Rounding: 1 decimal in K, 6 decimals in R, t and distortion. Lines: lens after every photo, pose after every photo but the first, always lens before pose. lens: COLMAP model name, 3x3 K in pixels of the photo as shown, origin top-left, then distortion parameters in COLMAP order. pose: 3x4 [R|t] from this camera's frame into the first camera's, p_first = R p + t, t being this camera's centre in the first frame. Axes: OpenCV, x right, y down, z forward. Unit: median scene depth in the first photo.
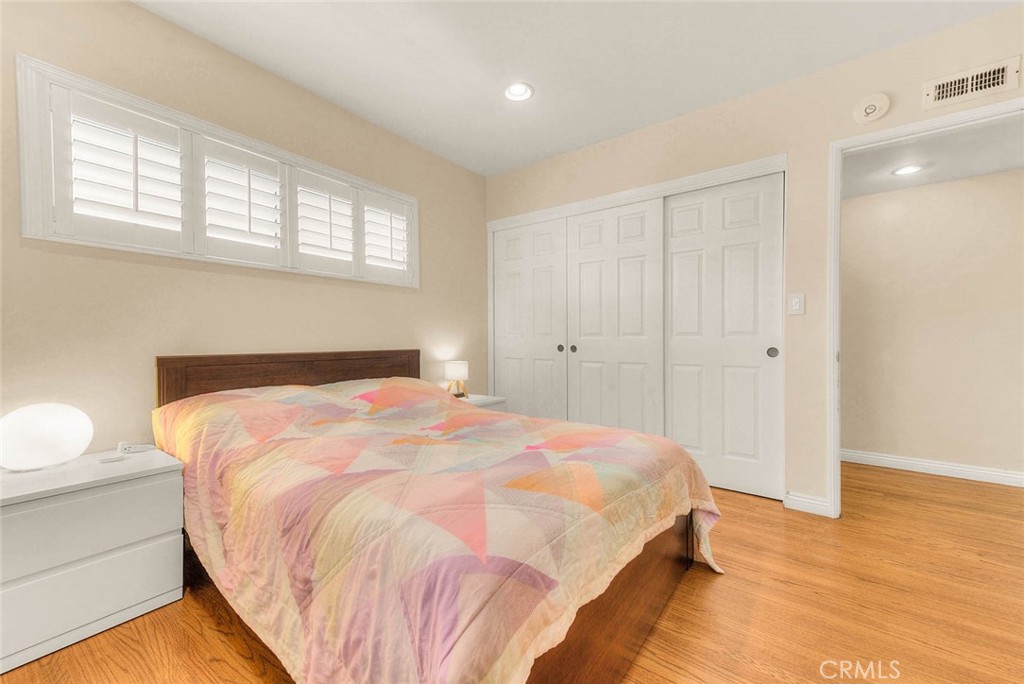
lens RADIAL K [[408.7, 0, 513.8], [0, 408.7, 345.6], [0, 0, 1]] dist [0.001326, -0.000179]
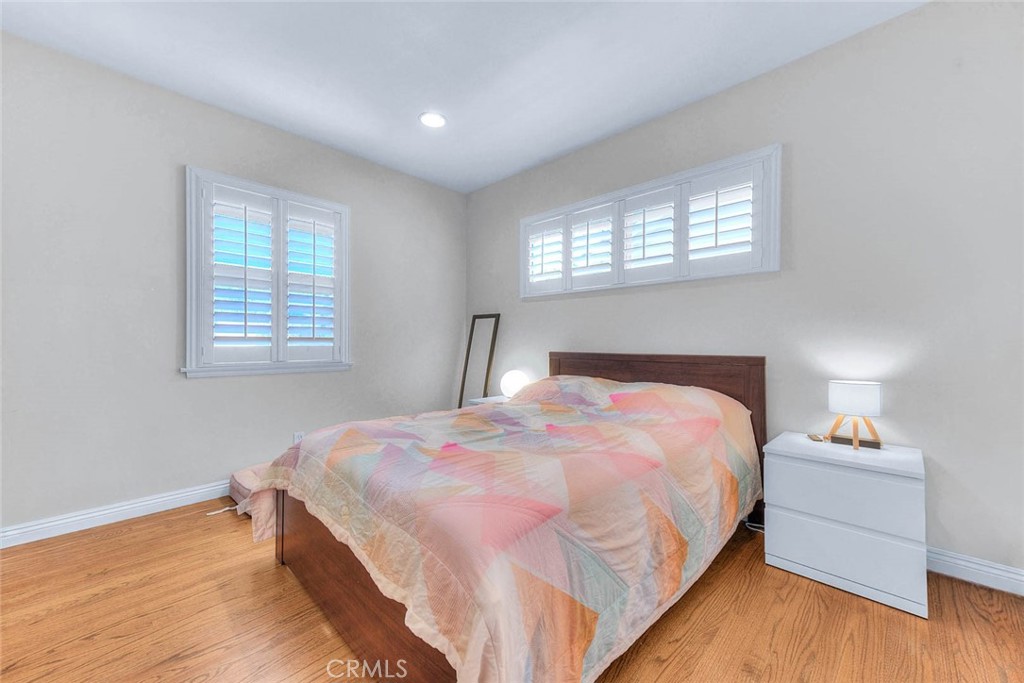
lens RADIAL K [[408.7, 0, 513.8], [0, 408.7, 345.1], [0, 0, 1]] dist [0.001326, -0.000179]
pose [[-0.180857, -0.005814, -0.983492, 0.627386], [-0.028754, 0.999586, -0.000622, 0.002665], [0.983089, 0.028167, -0.180949, 0.806015]]
